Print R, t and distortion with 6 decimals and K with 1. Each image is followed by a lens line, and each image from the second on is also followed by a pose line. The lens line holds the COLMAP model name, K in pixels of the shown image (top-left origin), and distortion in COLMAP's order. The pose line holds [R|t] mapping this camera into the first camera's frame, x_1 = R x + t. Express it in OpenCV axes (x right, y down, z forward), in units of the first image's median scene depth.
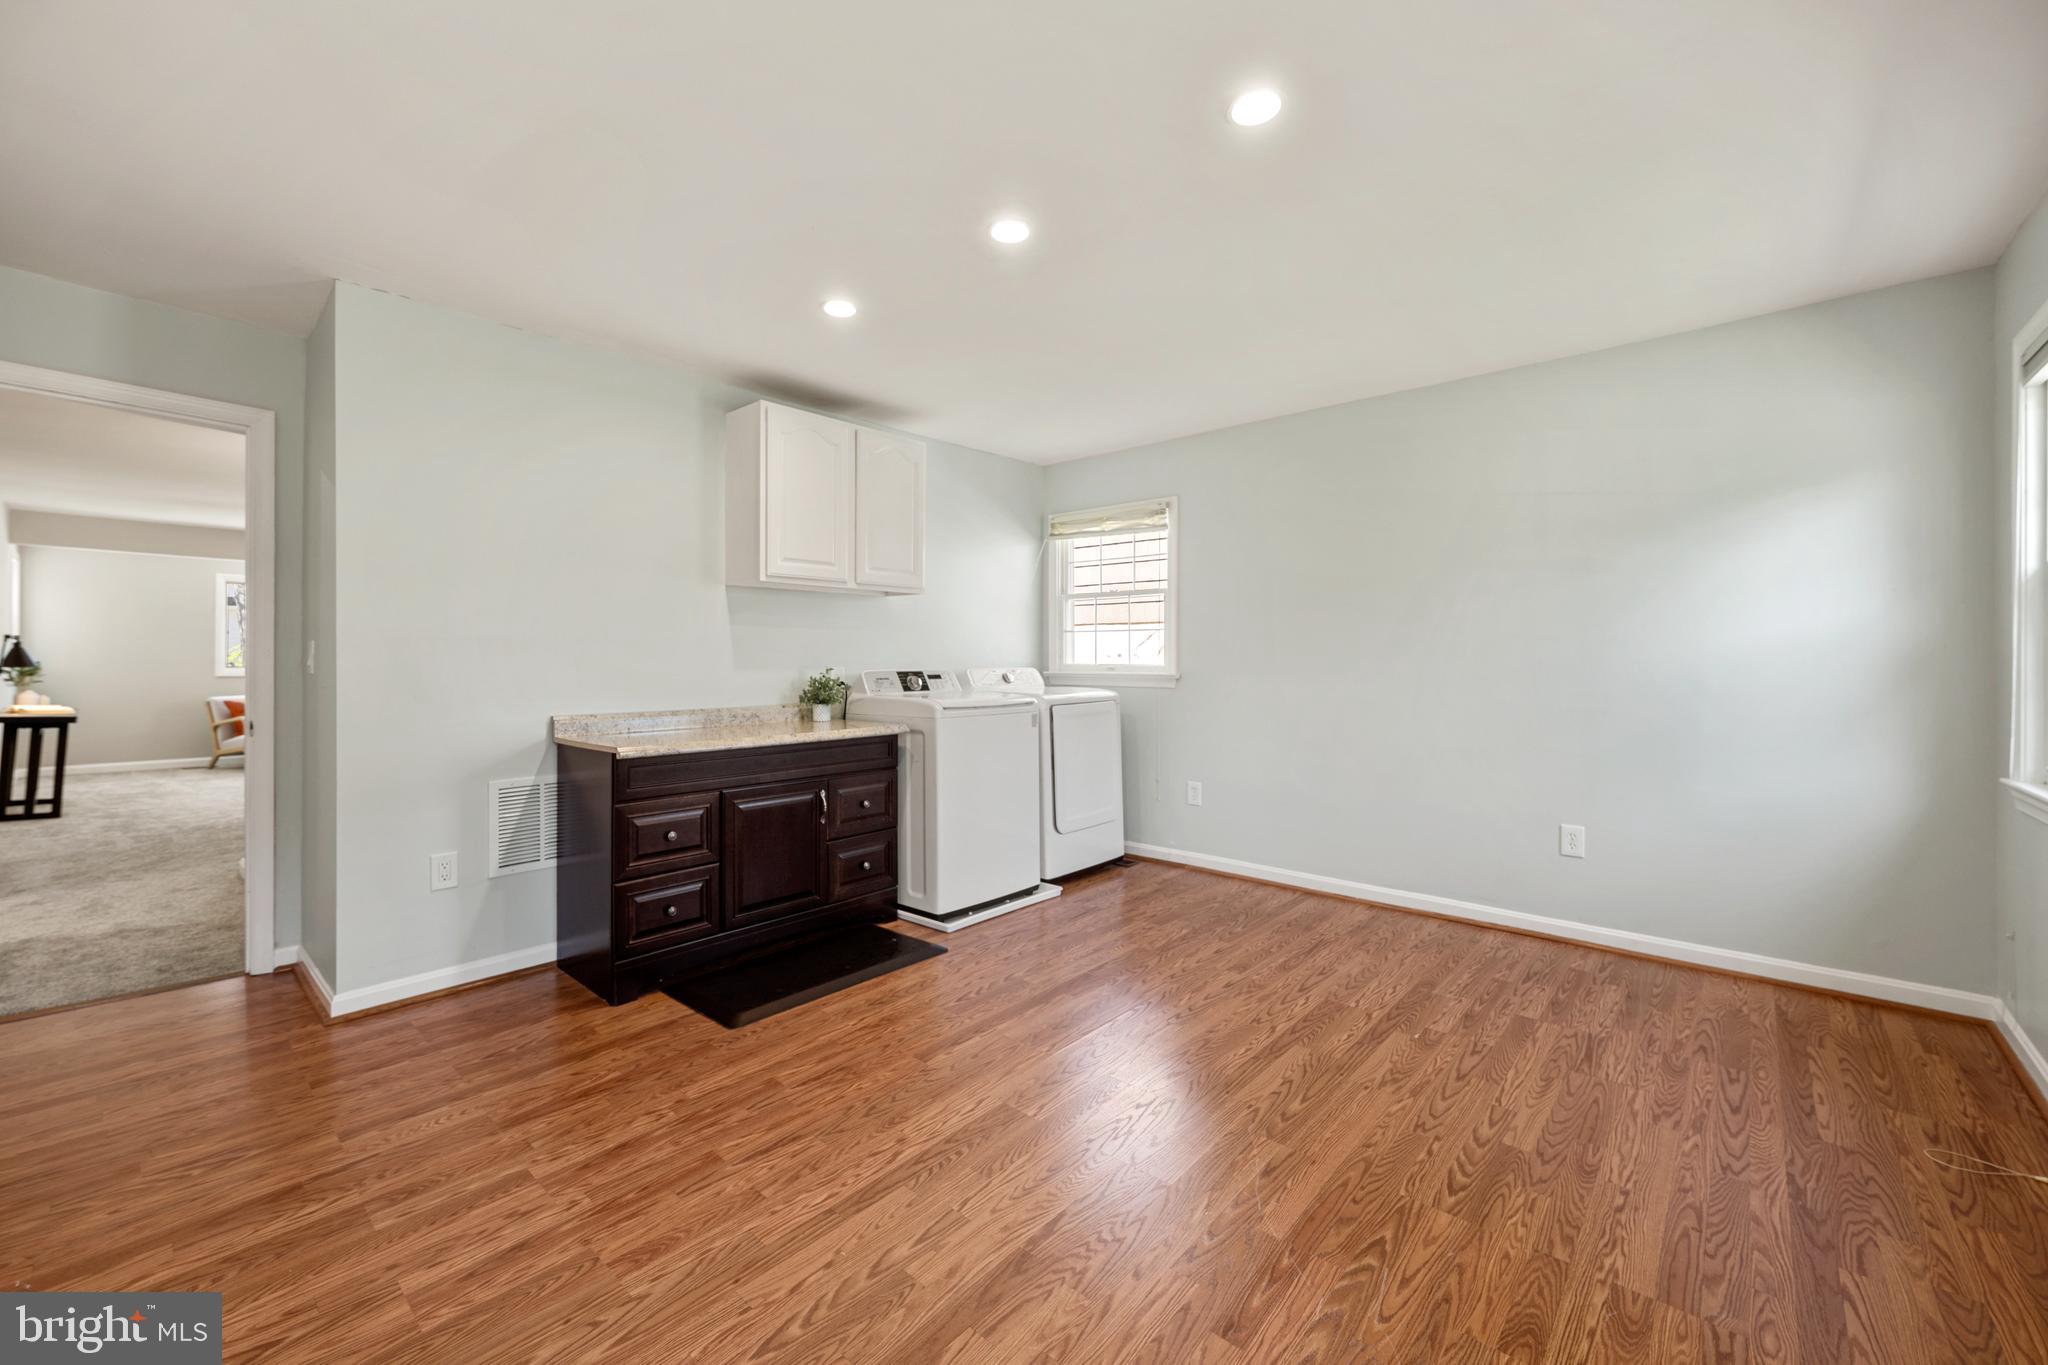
lens RADIAL K [[820.3, 0, 1024.2], [0, 820.3, 661.7], [0, 0, 1]] dist [0.002098, -0.000340]
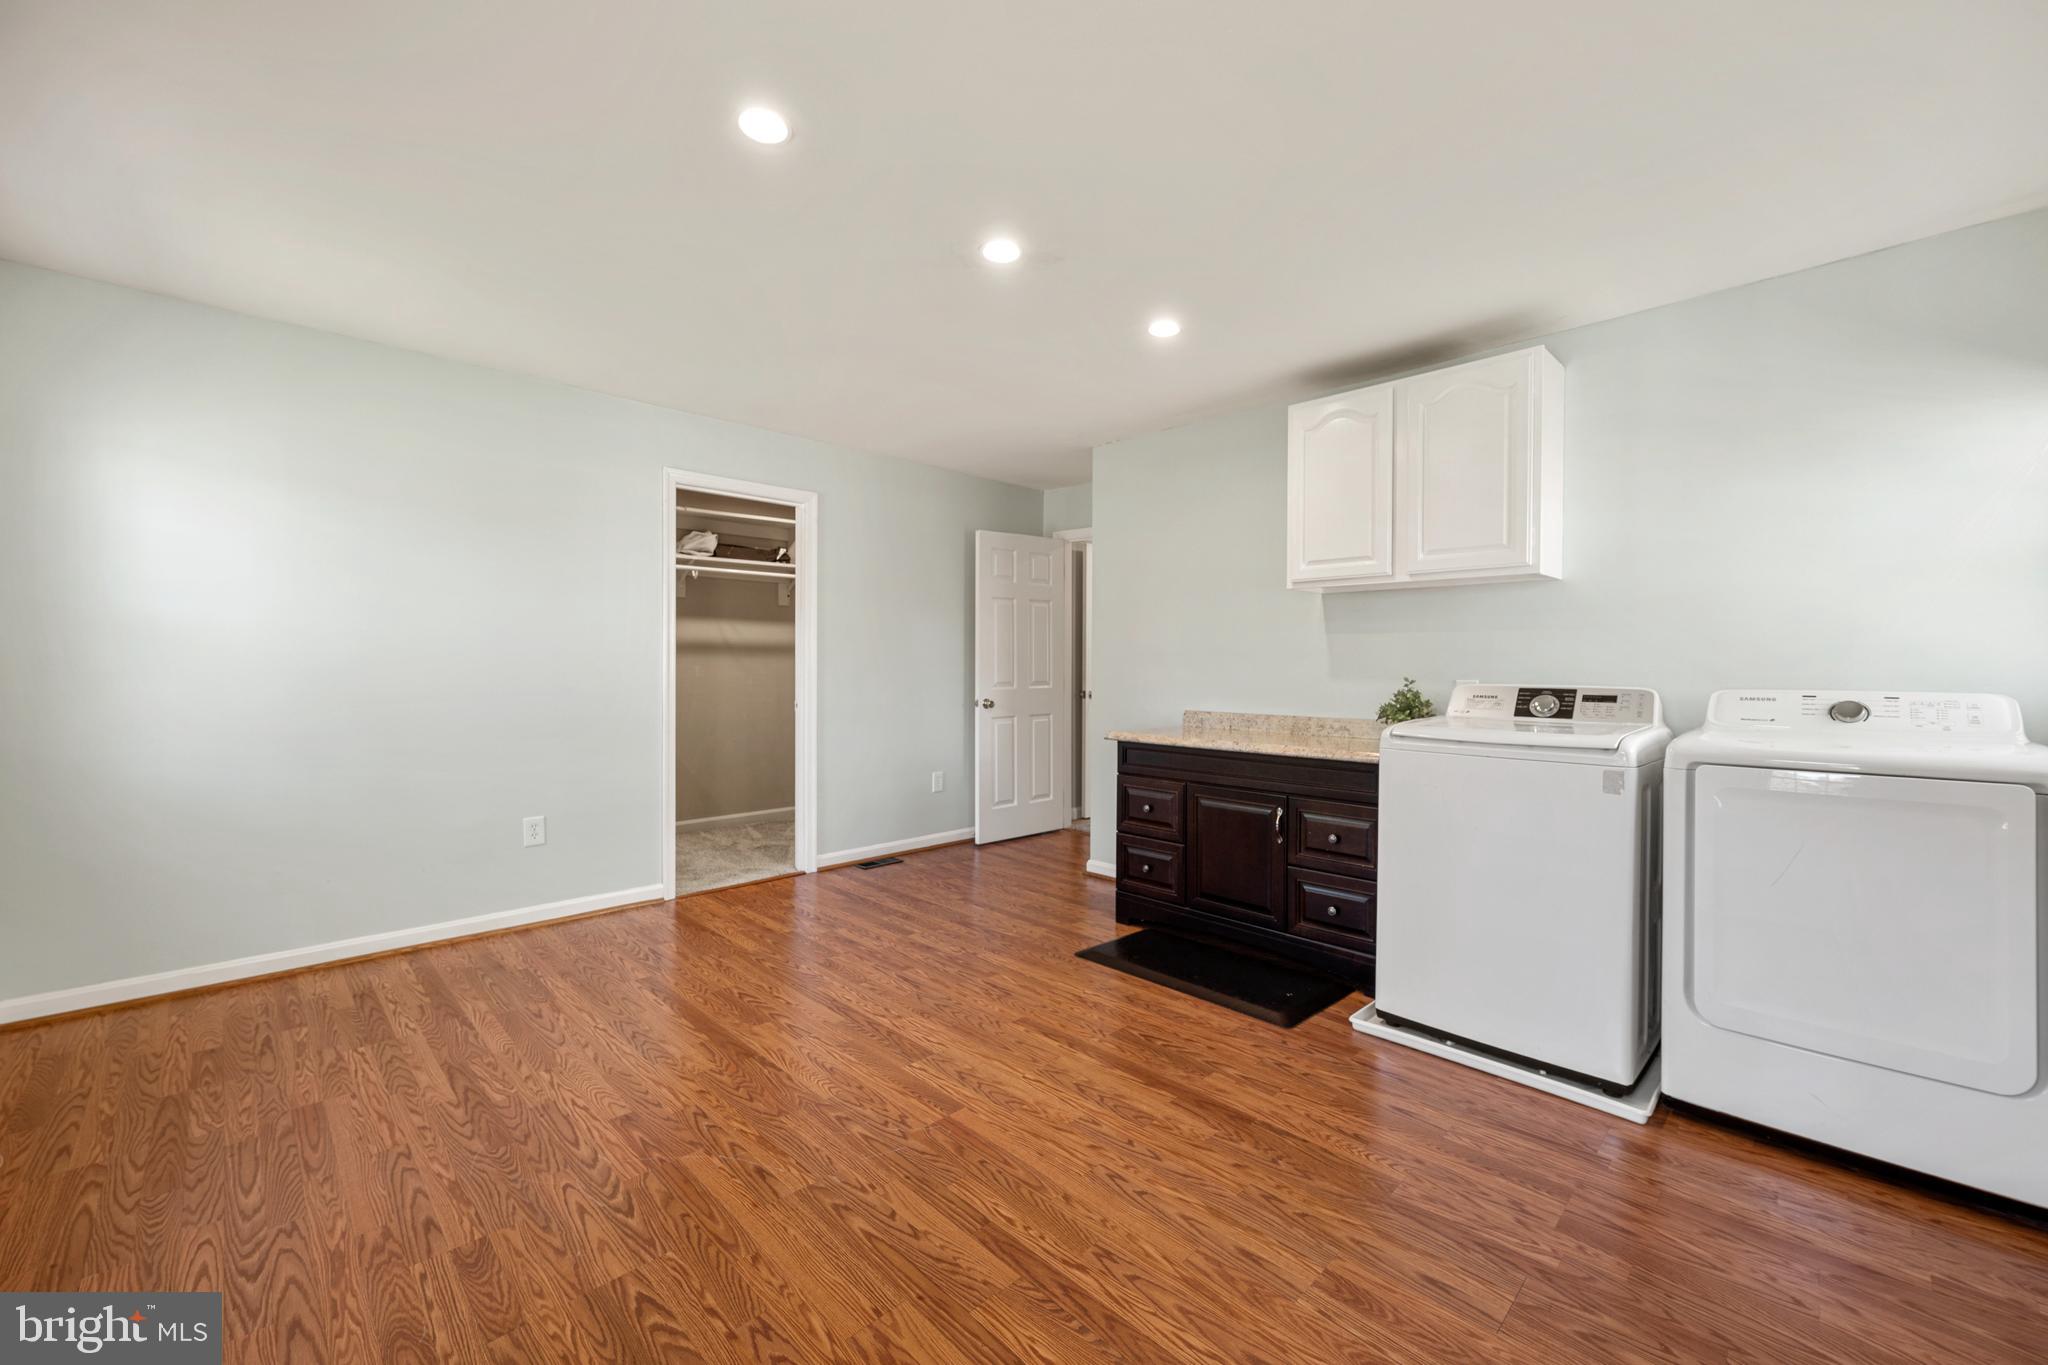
lens RADIAL K [[820.3, 0, 1024.1], [0, 820.3, 678.5], [0, 0, 1]] dist [0.002098, -0.000340]
pose [[-0.074860, 0.014164, -0.997093, 1.251502], [-0.010617, 0.999831, 0.015000, -0.004193], [0.997138, 0.011709, -0.074697, 1.369683]]
